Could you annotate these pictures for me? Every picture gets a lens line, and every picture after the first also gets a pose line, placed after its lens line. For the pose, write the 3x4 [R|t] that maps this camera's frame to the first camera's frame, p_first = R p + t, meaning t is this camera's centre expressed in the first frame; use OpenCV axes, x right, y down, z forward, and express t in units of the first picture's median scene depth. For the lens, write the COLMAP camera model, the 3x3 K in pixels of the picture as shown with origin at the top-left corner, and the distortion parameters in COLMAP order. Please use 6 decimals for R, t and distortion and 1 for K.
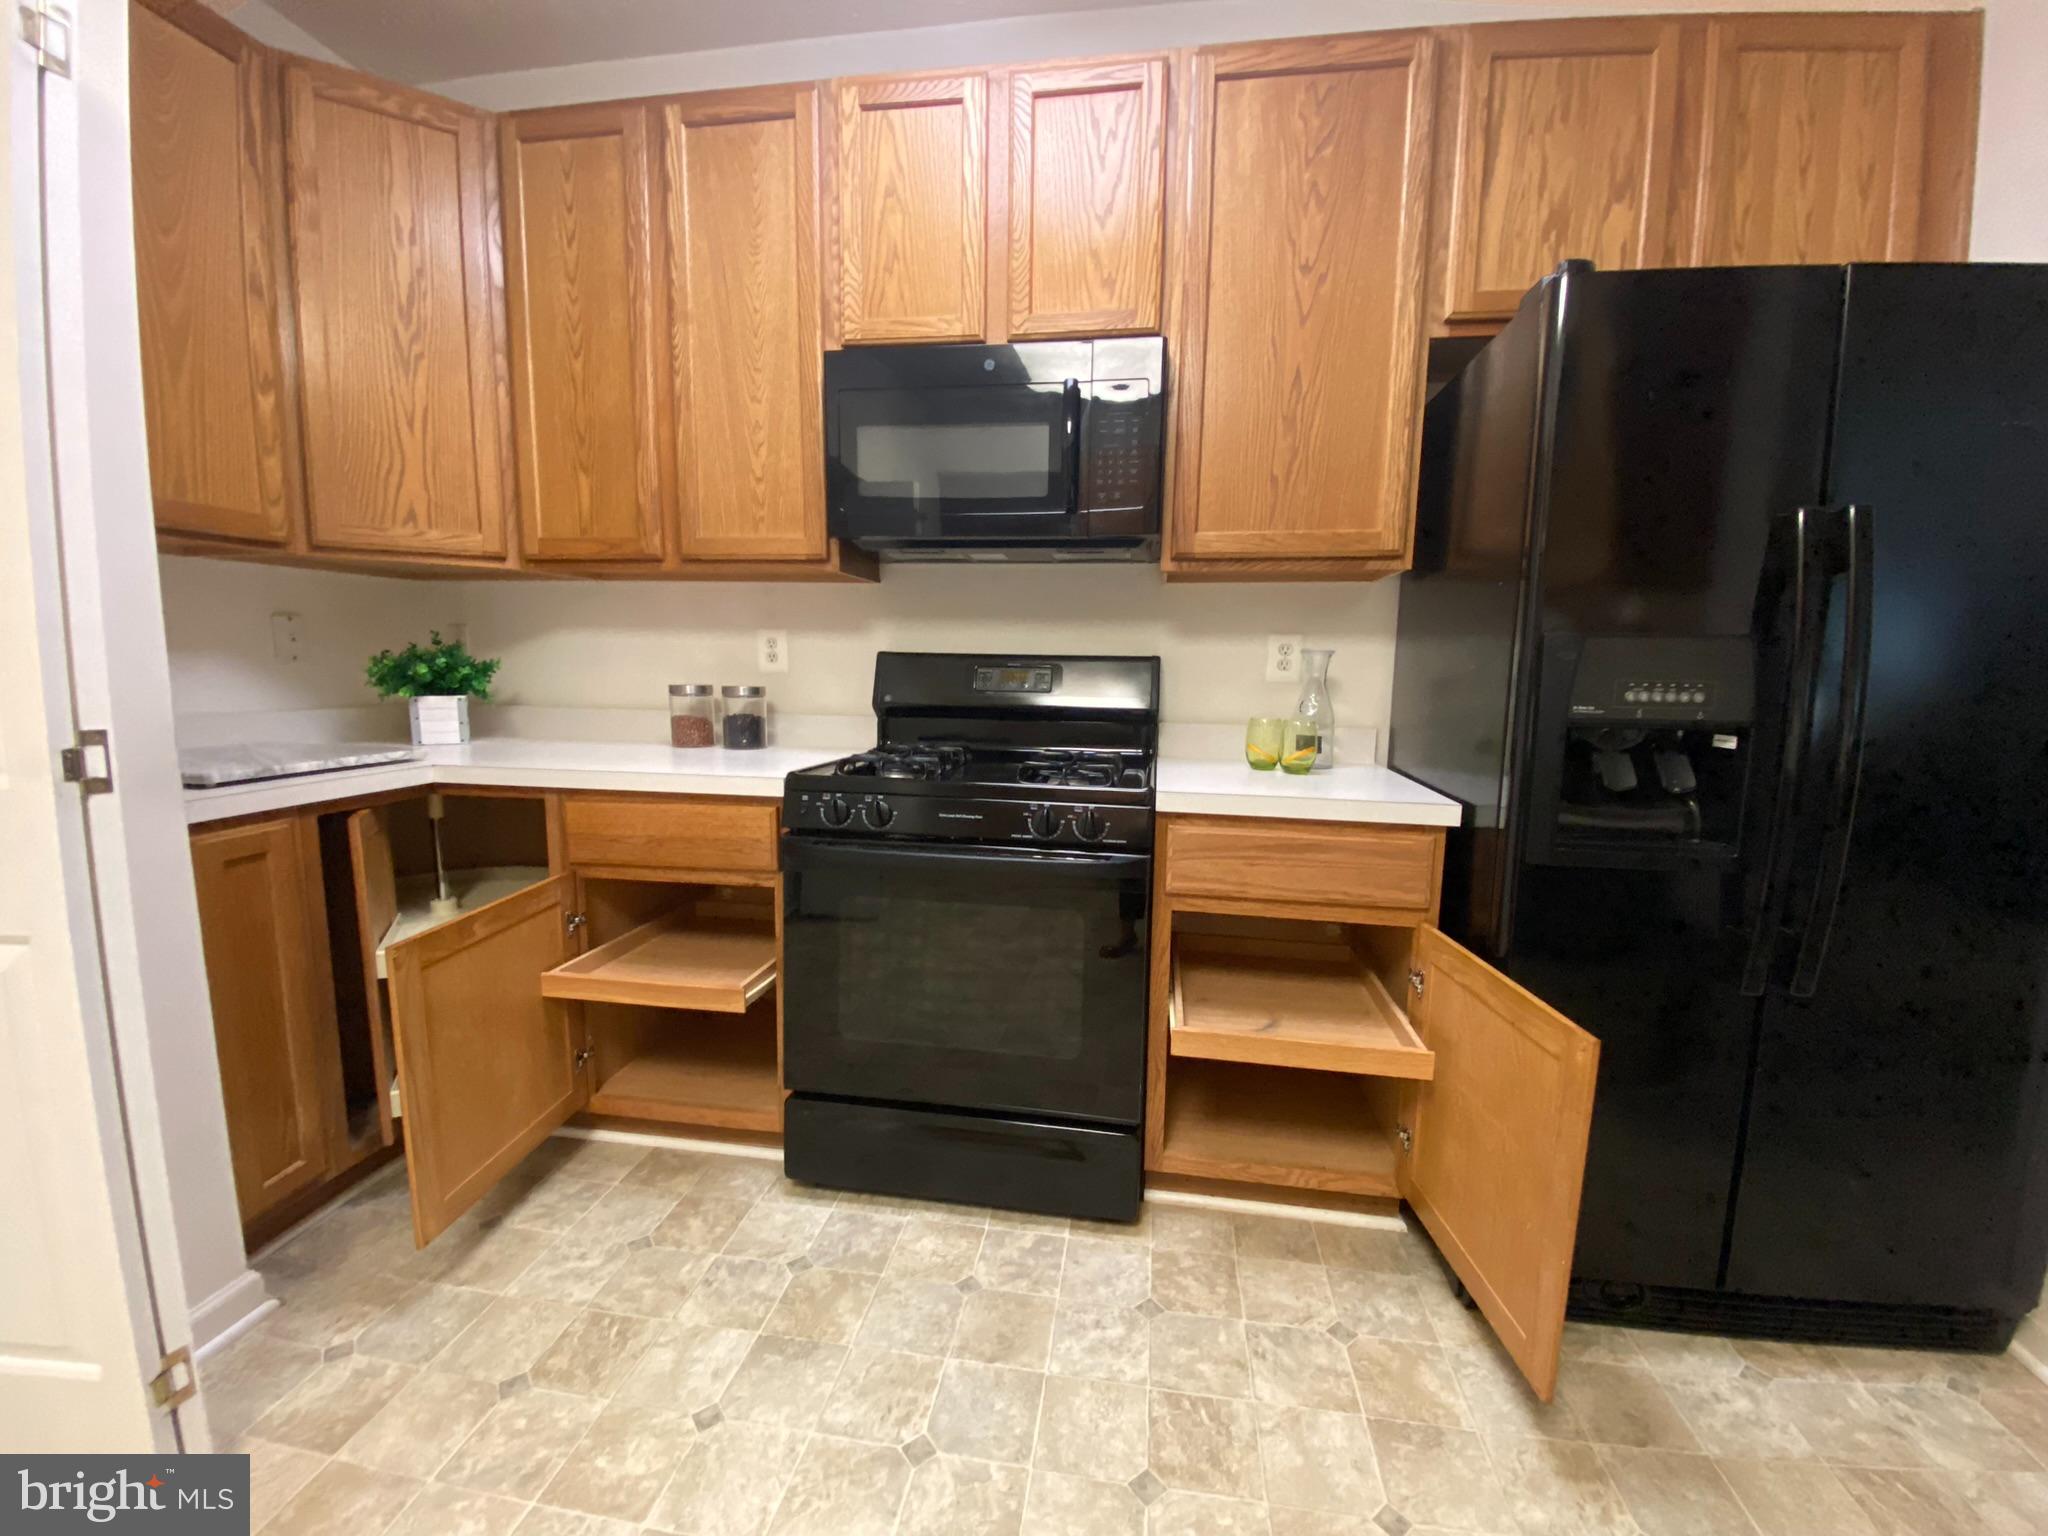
lens RADIAL K [[827.8, 0, 1024.0], [0, 827.8, 768.0], [0, 0, 1]] dist [0.023122, -0.000025]
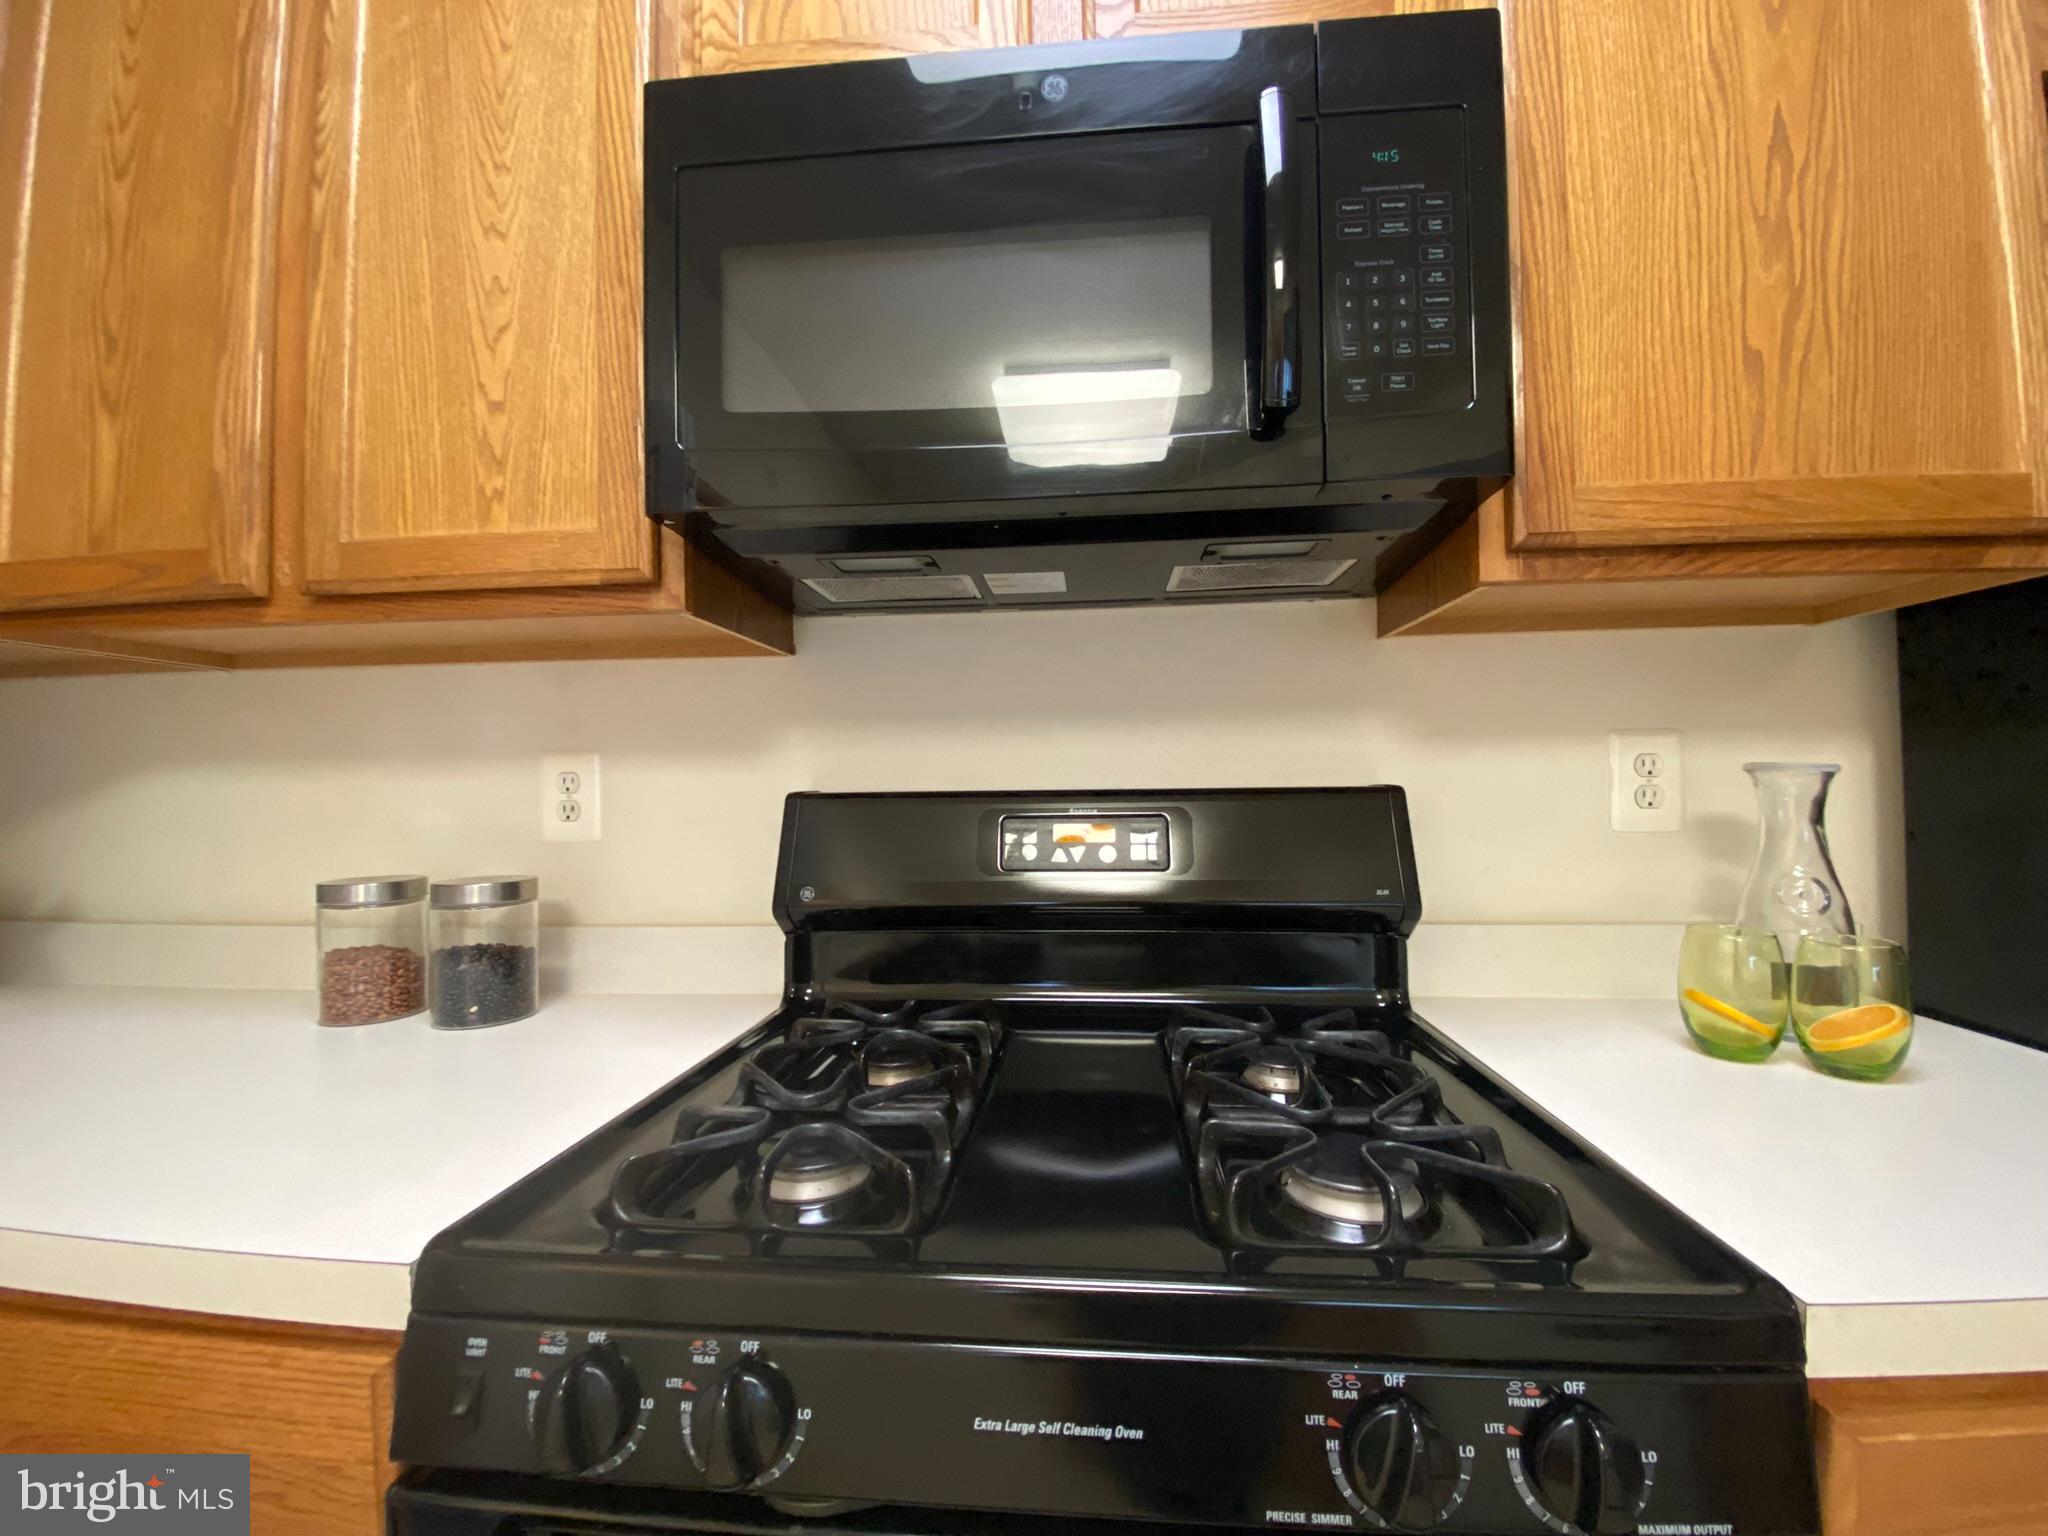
lens RADIAL K [[816.8, 0, 1031.9], [0, 816.8, 766.1], [0, 0, 1]] dist [-0.031549, 0.000076]
pose [[0.996858, -0.029011, 0.073700, -0.080094], [0.039533, 0.988553, -0.145601, -0.093547], [-0.068633, 0.148057, 0.986594, 0.597992]]
